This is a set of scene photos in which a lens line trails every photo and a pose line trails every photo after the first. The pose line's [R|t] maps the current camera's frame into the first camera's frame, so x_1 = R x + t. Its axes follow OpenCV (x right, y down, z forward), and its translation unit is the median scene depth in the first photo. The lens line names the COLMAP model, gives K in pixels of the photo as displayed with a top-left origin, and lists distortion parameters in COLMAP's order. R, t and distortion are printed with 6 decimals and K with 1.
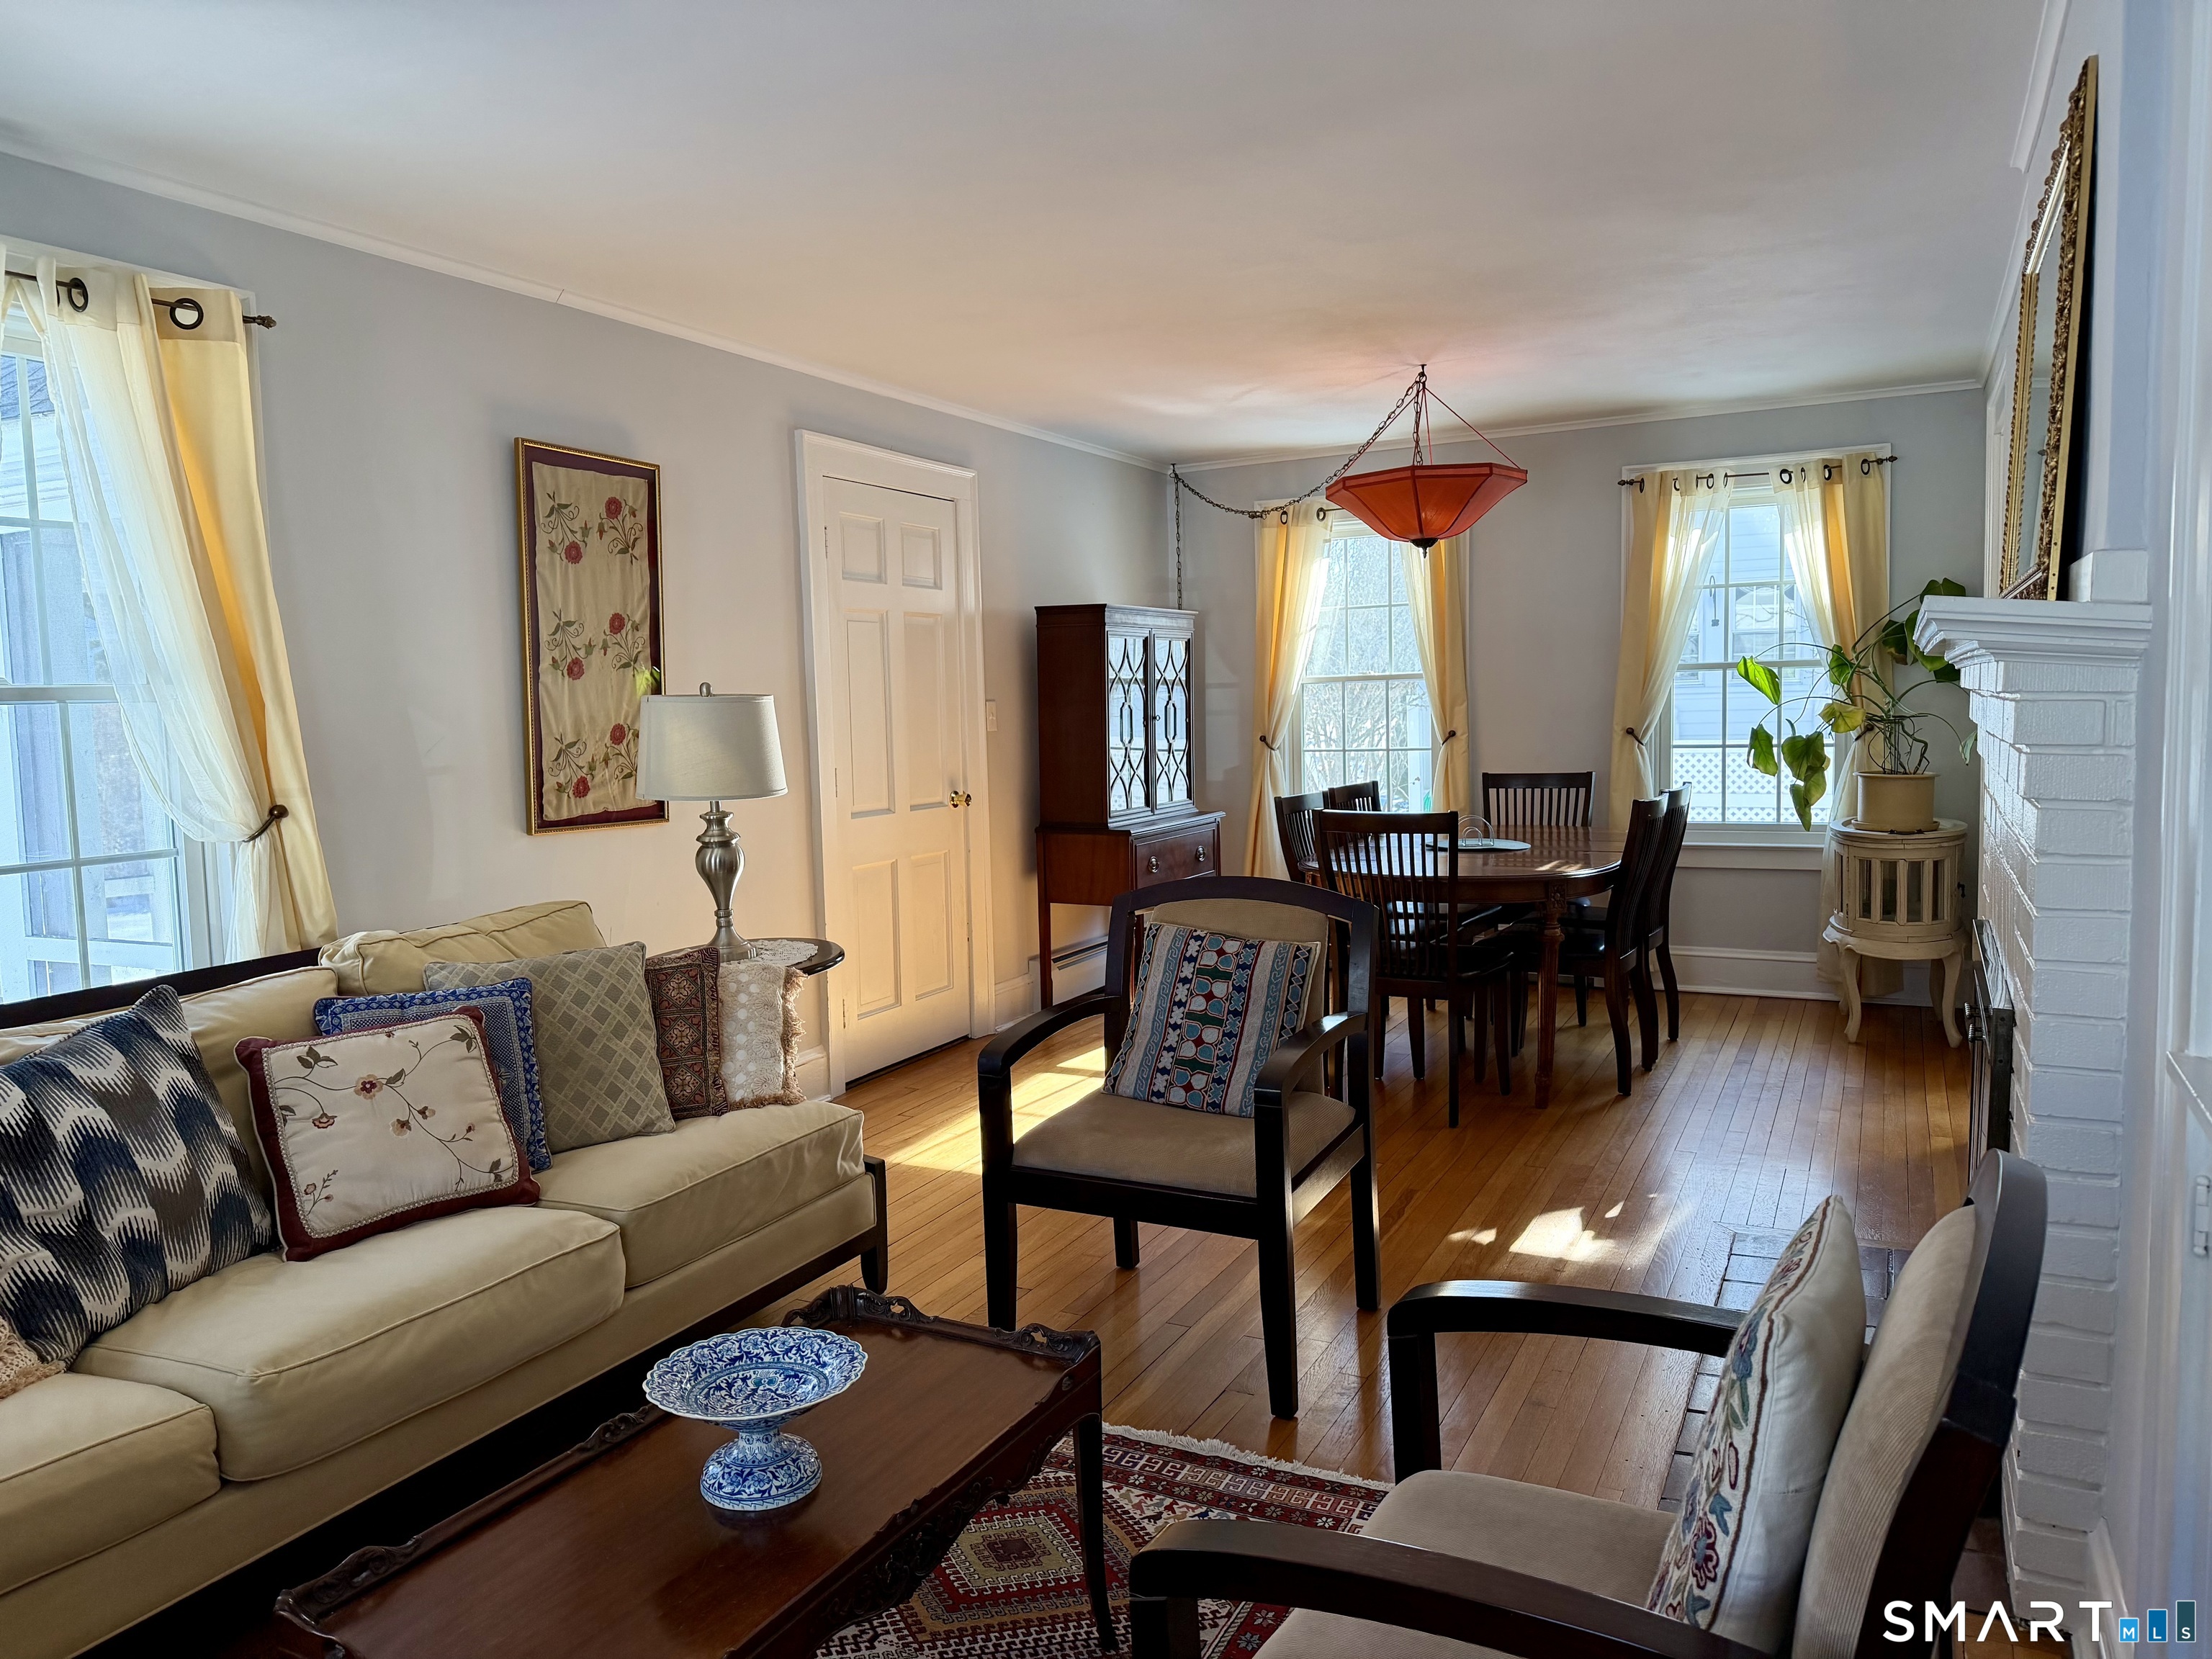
lens RADIAL K [[1560.7, 0, 1102.8], [0, 1560.7, 828.3], [0, 0, 1]] dist [0.074279, -0.083495]
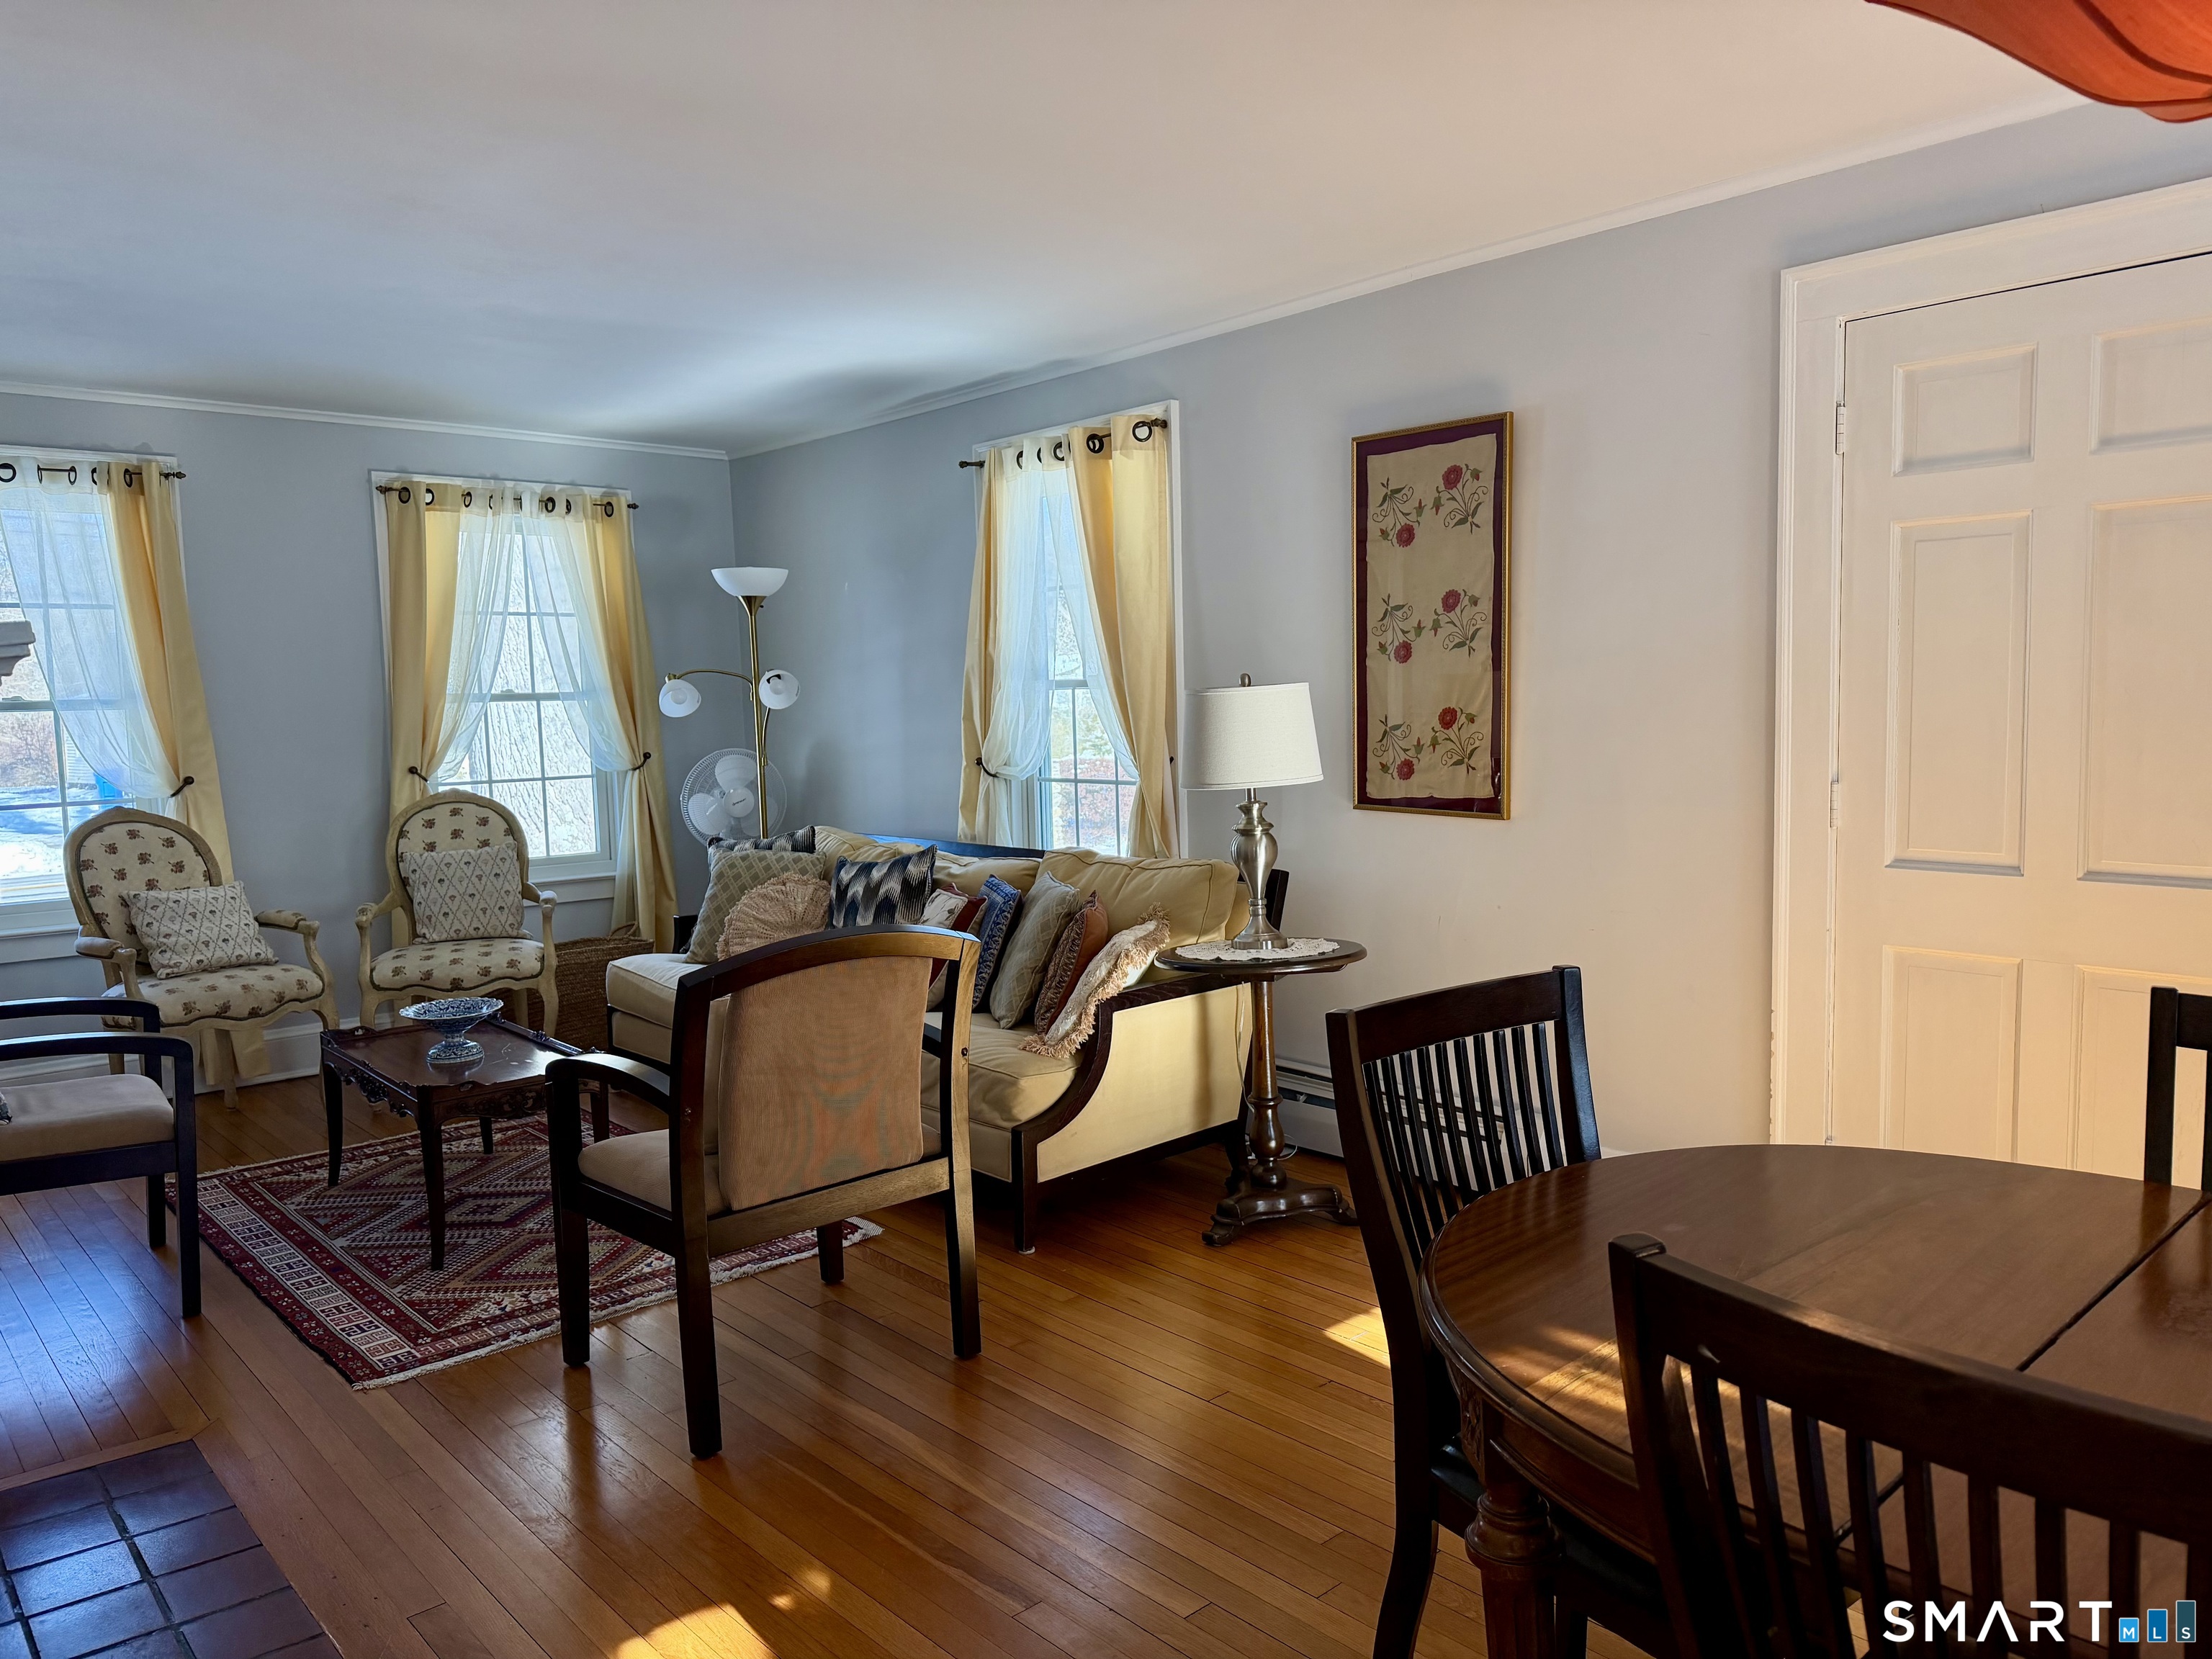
lens RADIAL K [[1560.7, 0, 1103.7], [0, 1560.7, 838.5], [0, 0, 1]] dist [0.074279, -0.083495]
pose [[-0.365947, 0.130407, -0.921454, 0.671931], [-0.035742, 0.987434, 0.153939, -0.130451], [0.929949, 0.089268, -0.356688, 1.186811]]
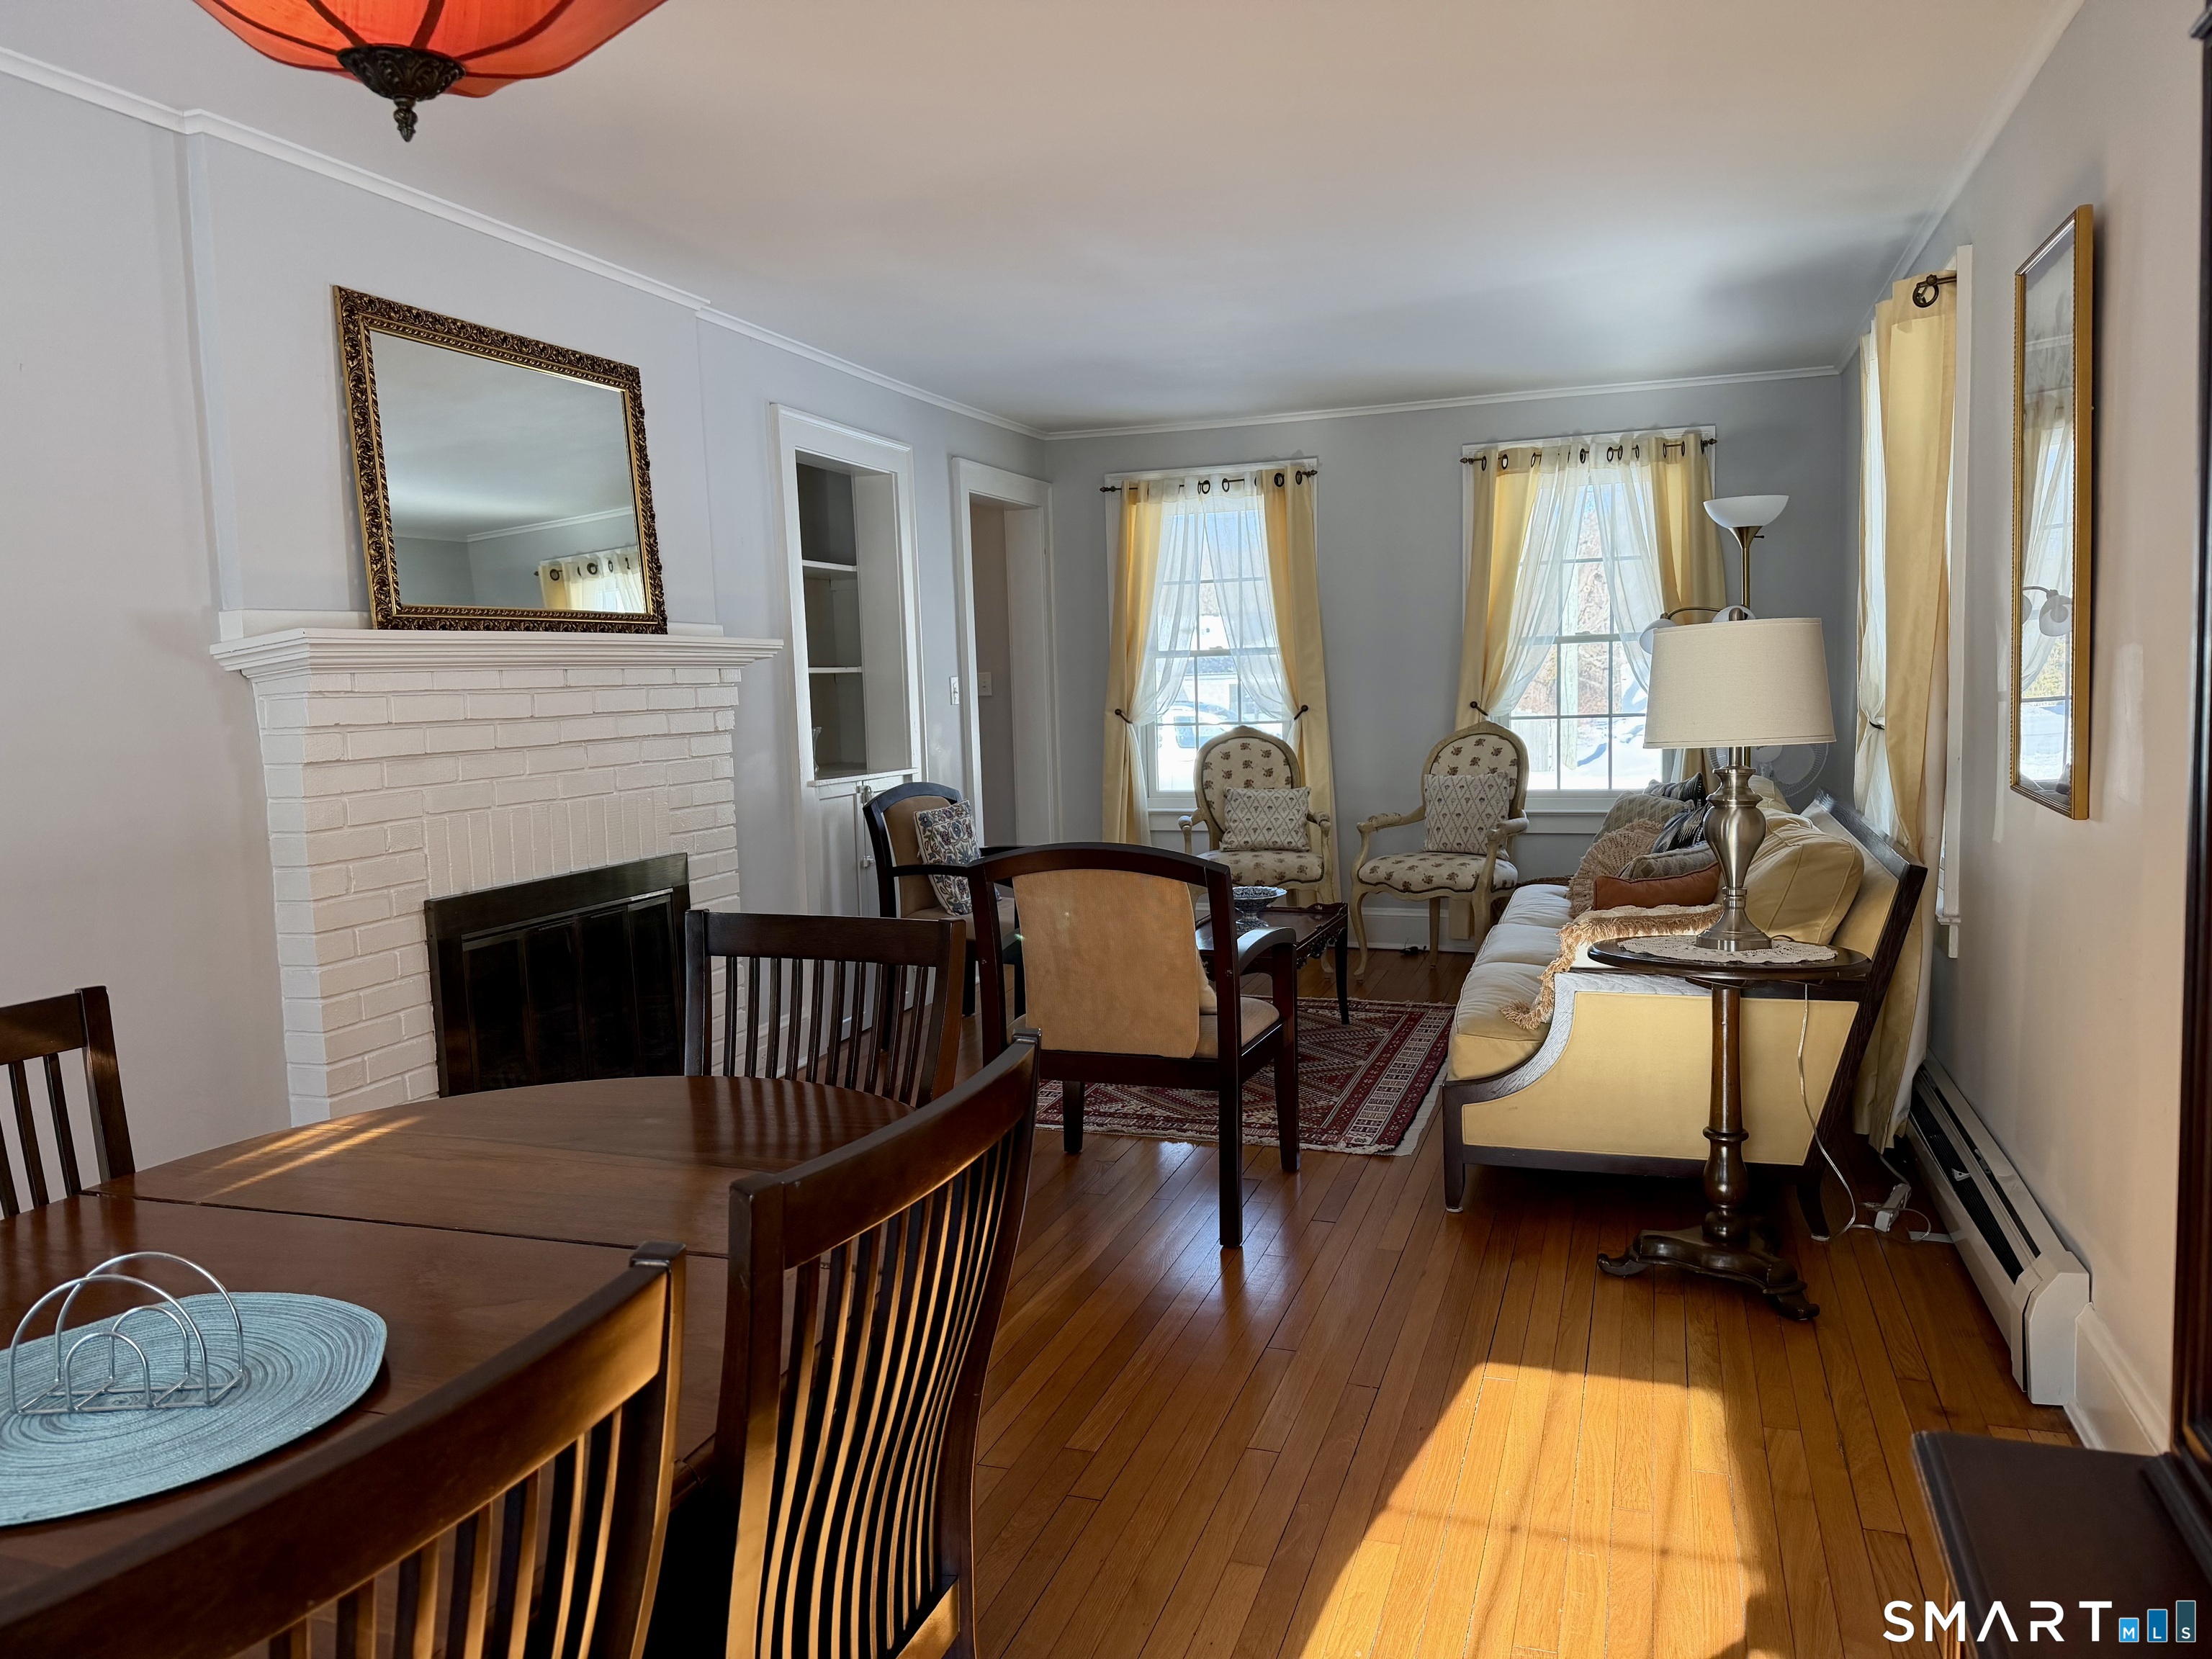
lens RADIAL K [[1560.7, 0, 1097.1], [0, 1560.7, 838.3], [0, 0, 1]] dist [0.074279, -0.083495]
pose [[-0.991921, 0.075502, -0.101939, 0.135579], [0.055635, 0.981106, 0.185300, -0.137699], [0.114004, 0.178131, -0.977380, 1.679098]]
